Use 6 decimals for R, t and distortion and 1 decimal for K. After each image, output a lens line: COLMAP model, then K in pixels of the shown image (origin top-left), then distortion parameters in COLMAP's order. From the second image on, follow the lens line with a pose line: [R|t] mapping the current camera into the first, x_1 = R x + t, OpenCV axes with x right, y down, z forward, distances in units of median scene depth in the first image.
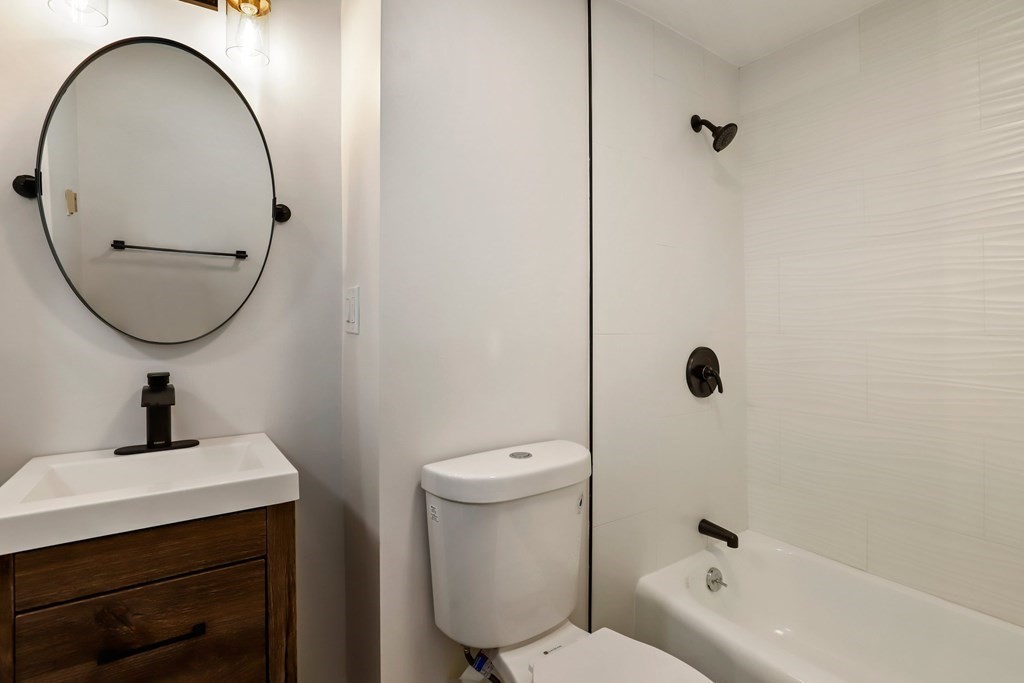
lens RADIAL K [[494.9, 0, 509.9], [0, 494.9, 324.7], [0, 0, 1]] dist [-0.013823, 0.000274]
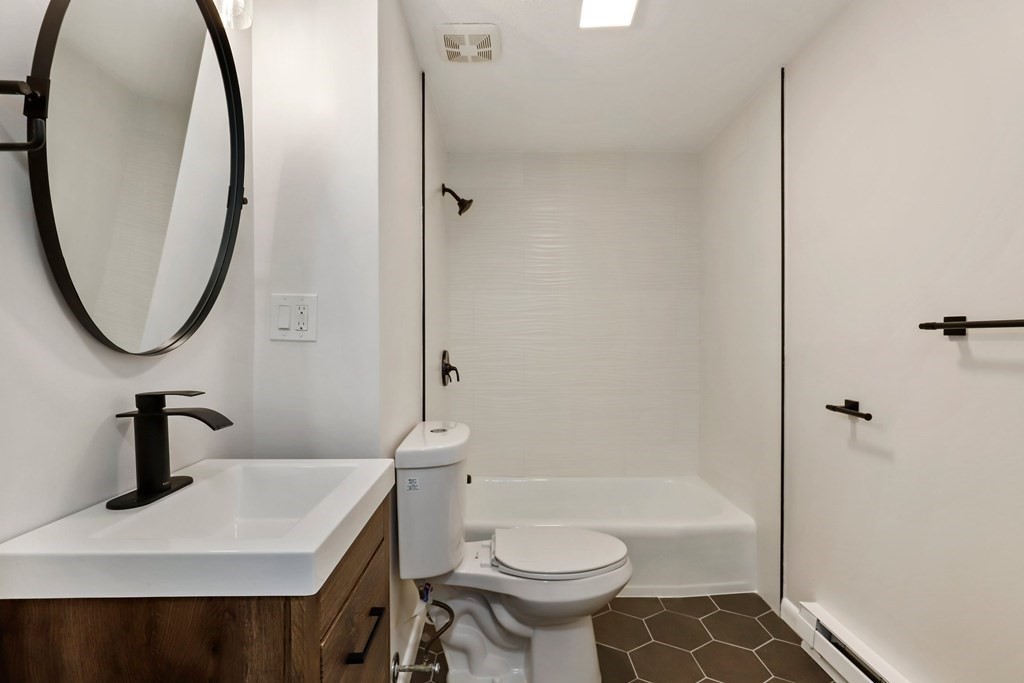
lens RADIAL K [[494.9, 0, 509.9], [0, 494.9, 324.7], [0, 0, 1]] dist [-0.013823, 0.000274]
pose [[0.560809, 0.022257, 0.827646, -0.932211], [-0.008957, 0.999743, -0.020816, 0.001905], [-0.827897, 0.004261, 0.560865, 0.087772]]
